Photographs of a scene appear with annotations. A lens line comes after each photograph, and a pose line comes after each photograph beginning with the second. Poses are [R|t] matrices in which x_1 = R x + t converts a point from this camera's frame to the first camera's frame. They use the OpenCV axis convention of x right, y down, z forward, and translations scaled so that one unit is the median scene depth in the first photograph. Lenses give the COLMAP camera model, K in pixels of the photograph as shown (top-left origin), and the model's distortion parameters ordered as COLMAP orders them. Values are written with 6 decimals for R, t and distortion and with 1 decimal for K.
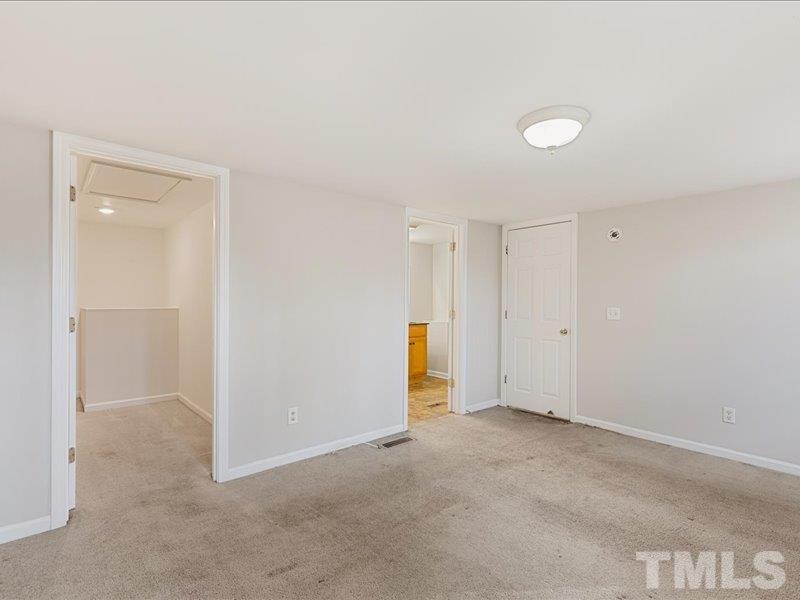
lens RADIAL K [[402.6, 0, 404.9], [0, 402.6, 296.1], [0, 0, 1]] dist [0.001944, -0.000447]
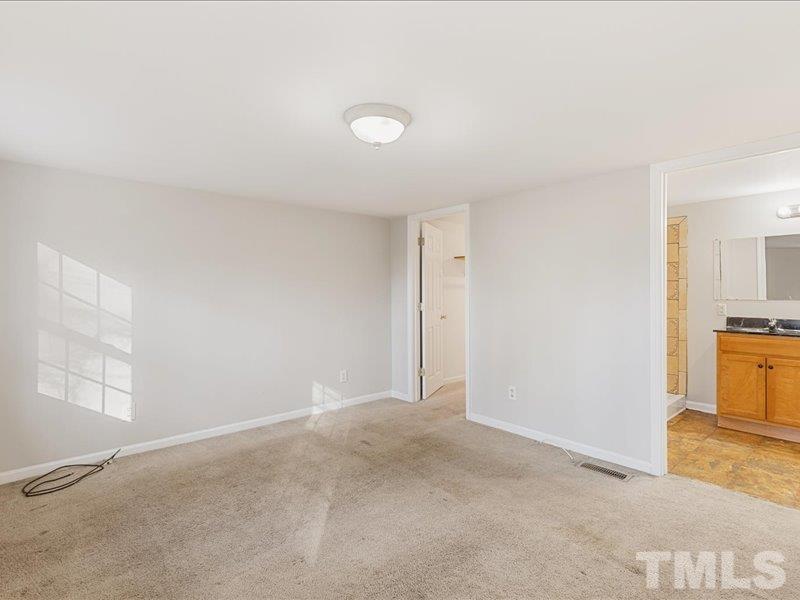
lens RADIAL K [[402.6, 0, 404.9], [0, 402.6, 296.1], [0, 0, 1]] dist [0.001944, -0.000447]
pose [[0.014151, 0.002536, -0.999897, 0.881949], [0.009793, 0.999948, 0.002675, 0.012282], [0.999852, -0.009830, 0.014126, 0.680114]]
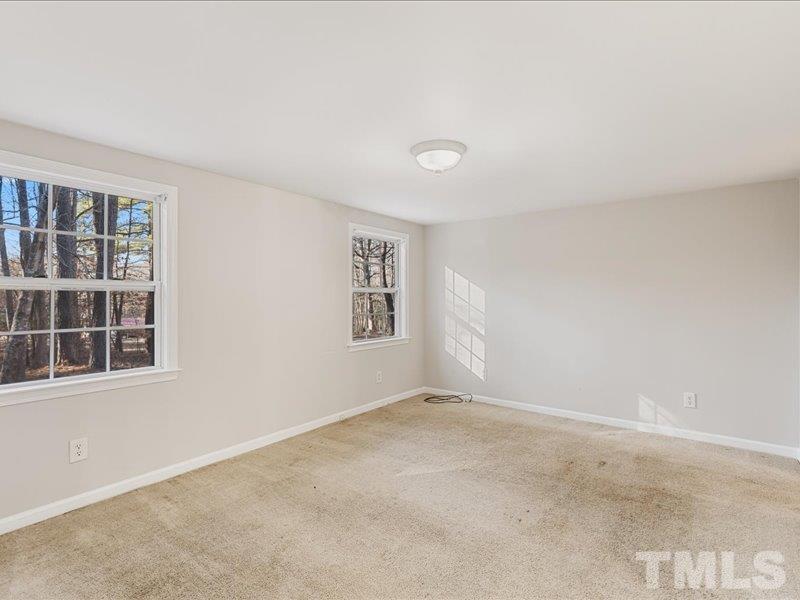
lens RADIAL K [[402.6, 0, 404.9], [0, 402.6, 296.1], [0, 0, 1]] dist [0.001944, -0.000447]
pose [[-0.980220, -0.001976, -0.197903, 0.451992], [-0.000309, 0.999964, -0.008450, 0.019610], [0.197913, -0.008222, -0.980185, 1.419482]]
